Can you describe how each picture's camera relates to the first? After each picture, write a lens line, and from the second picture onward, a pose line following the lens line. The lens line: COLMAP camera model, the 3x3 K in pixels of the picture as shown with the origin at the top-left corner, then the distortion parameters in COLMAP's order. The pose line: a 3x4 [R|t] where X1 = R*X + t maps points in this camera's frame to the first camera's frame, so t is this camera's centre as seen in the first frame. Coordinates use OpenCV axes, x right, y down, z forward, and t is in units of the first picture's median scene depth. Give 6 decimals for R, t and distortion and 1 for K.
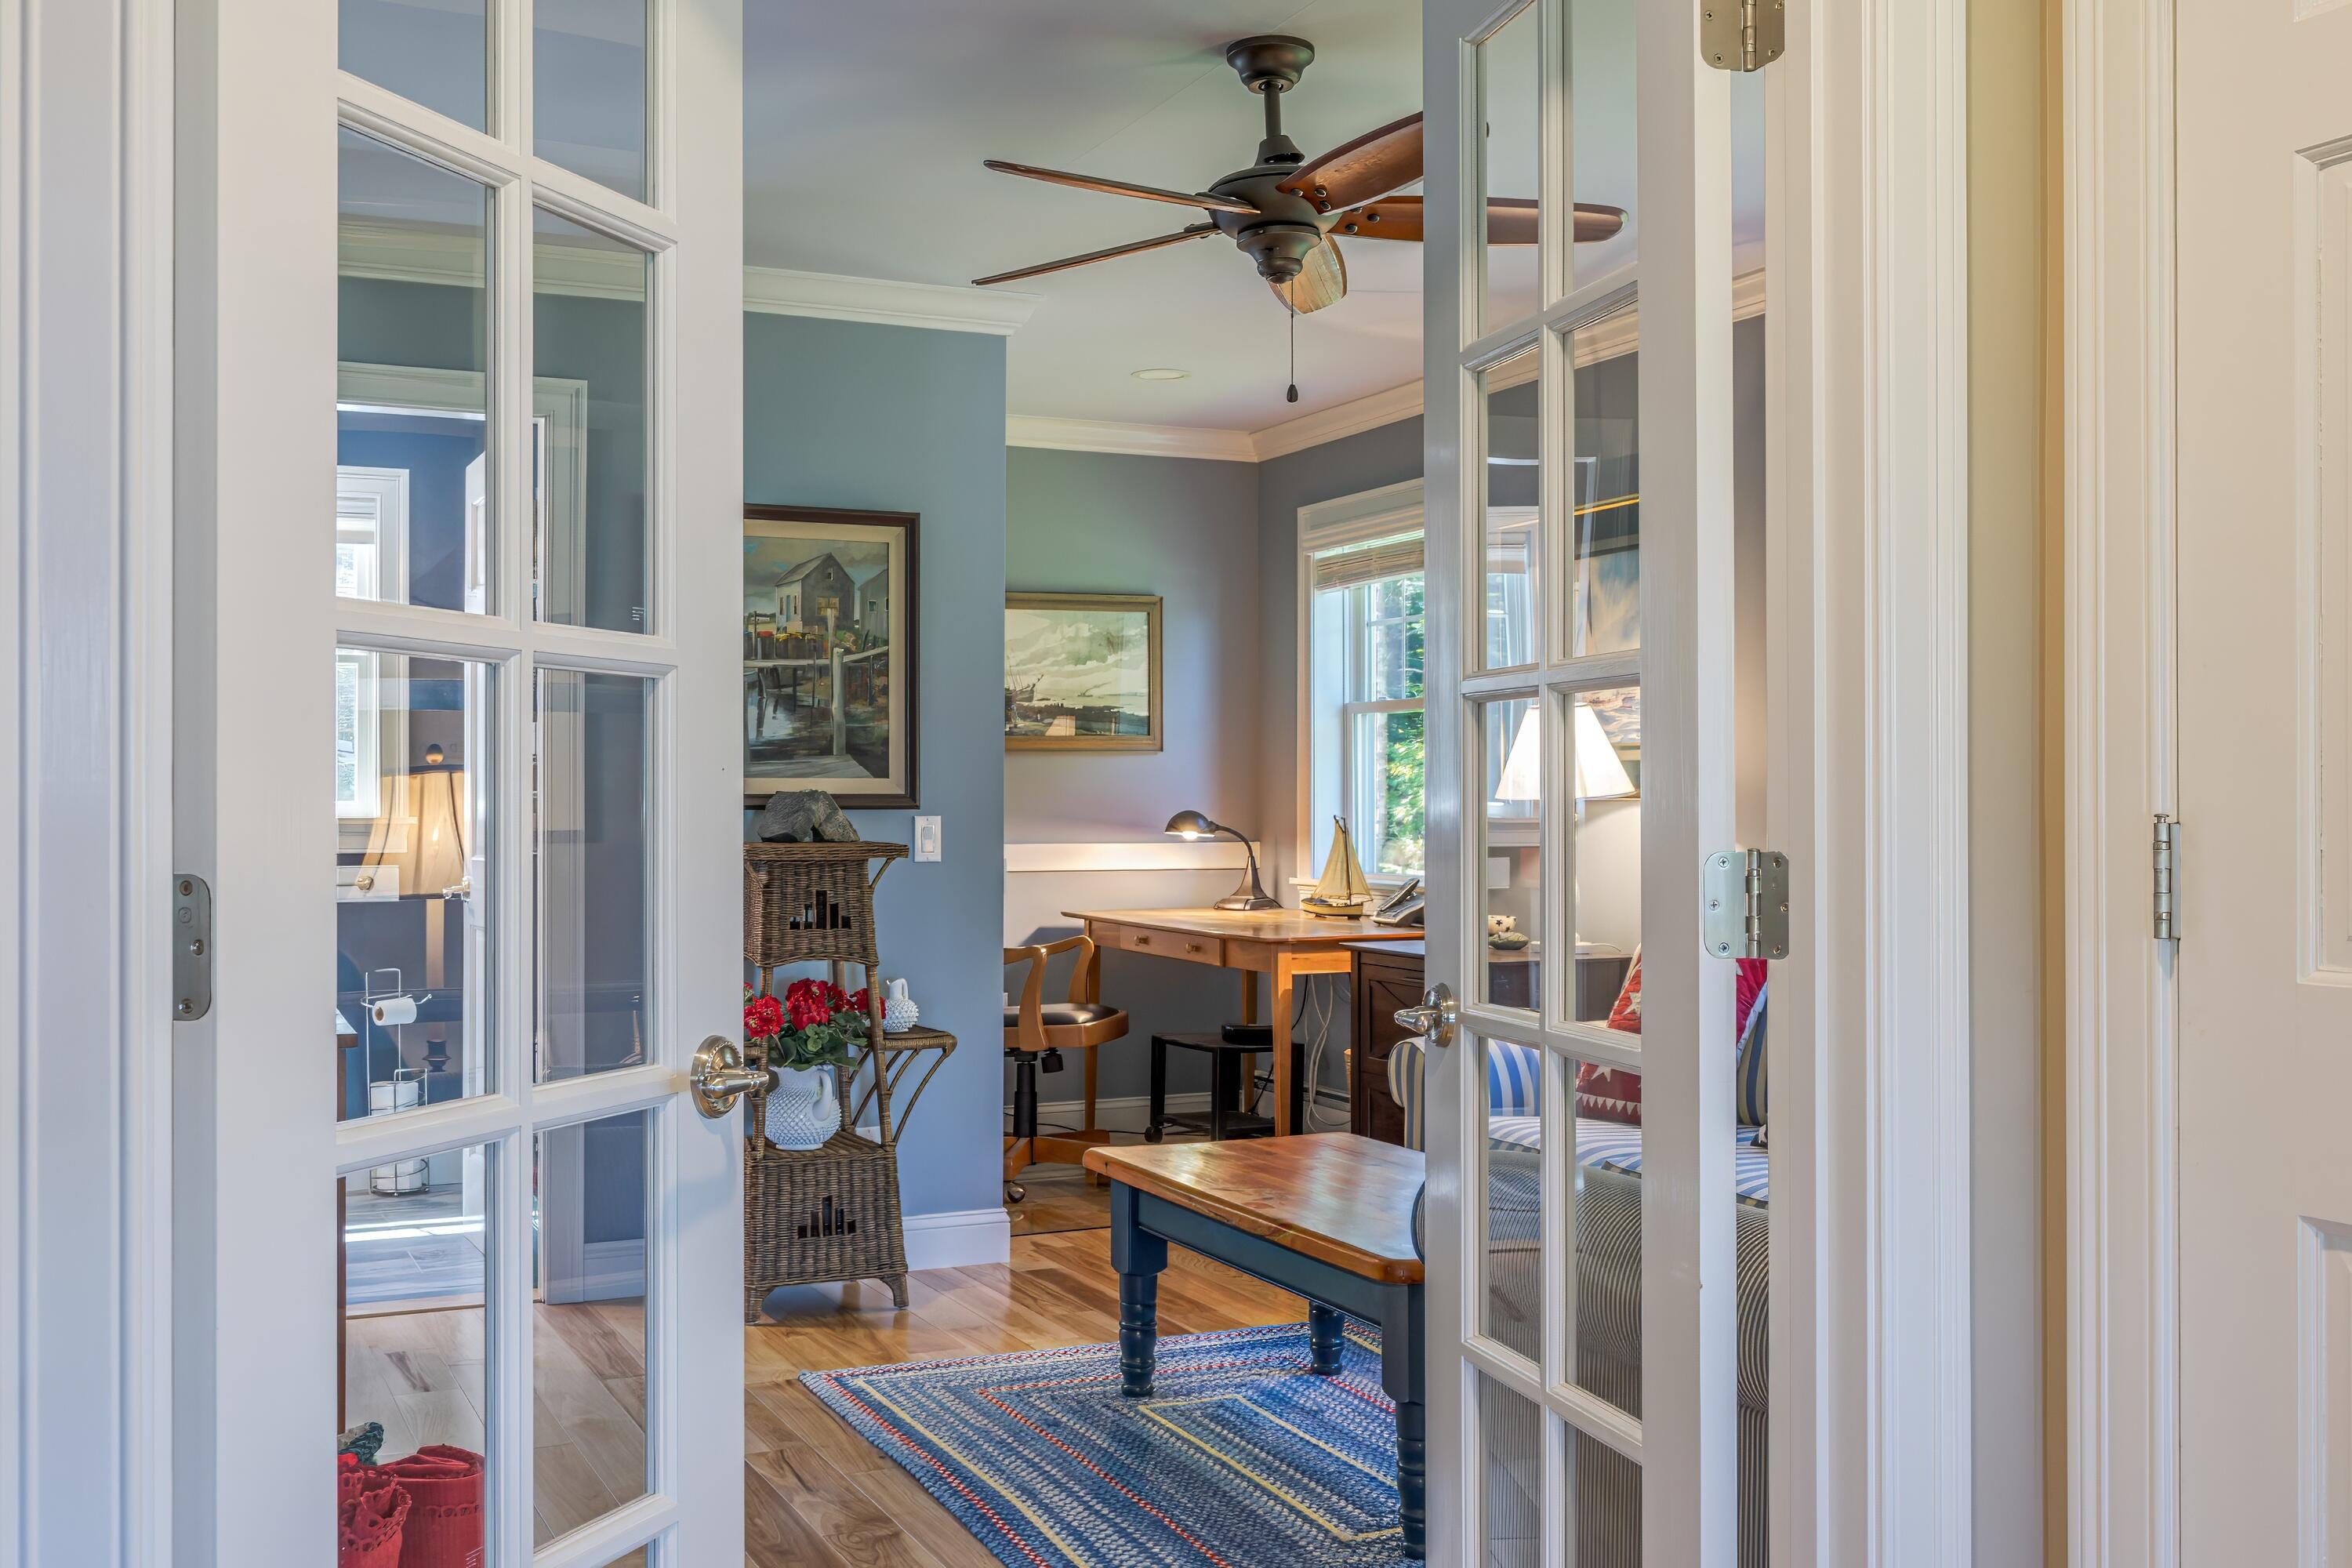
lens RADIAL K [[2308.9, 0, 1176.8], [0, 2308.9, 787.8], [0, 0, 1]] dist [0.006135, 0.000000]
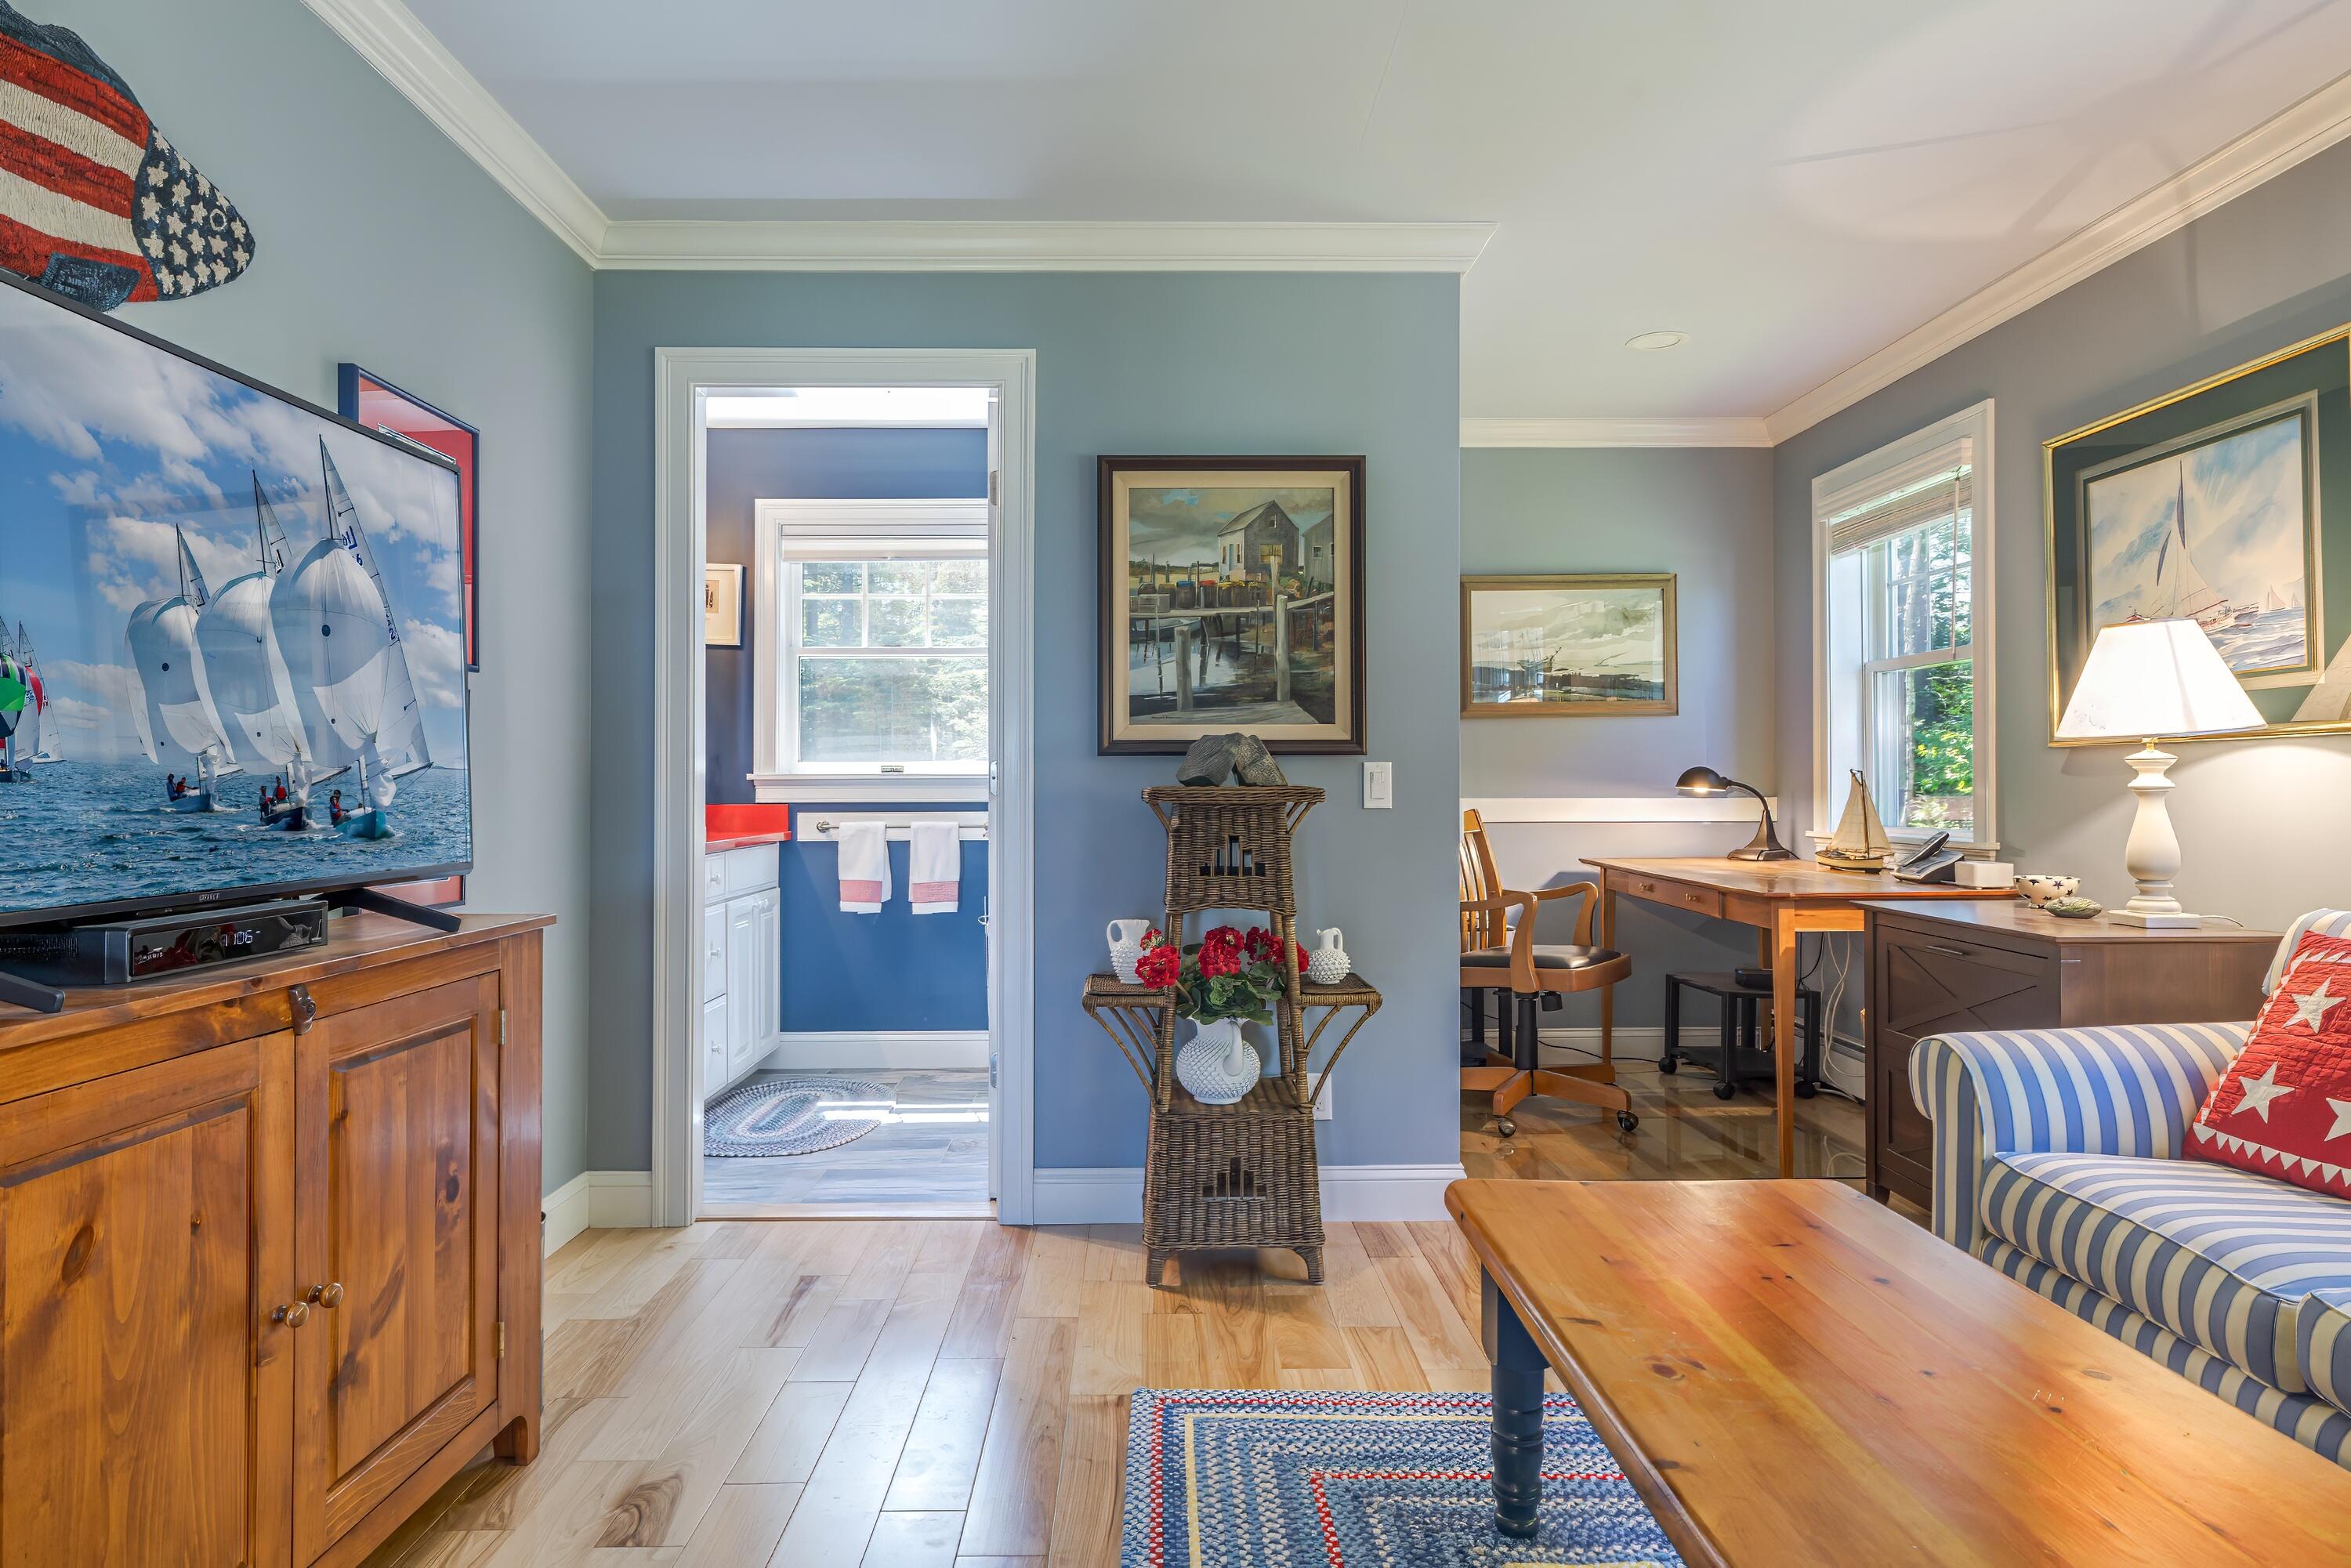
lens RADIAL K [[1311.5, 0, 1170.6], [0, 1311.5, 776.2], [0, 0, 1]] dist [-0.004645, 0.002690]
pose [[0.910033, -0.004735, -0.414509, 0.044821], [0.003928, 0.999988, -0.002799, 0.019558], [0.414517, 0.000919, 0.910041, 0.455948]]
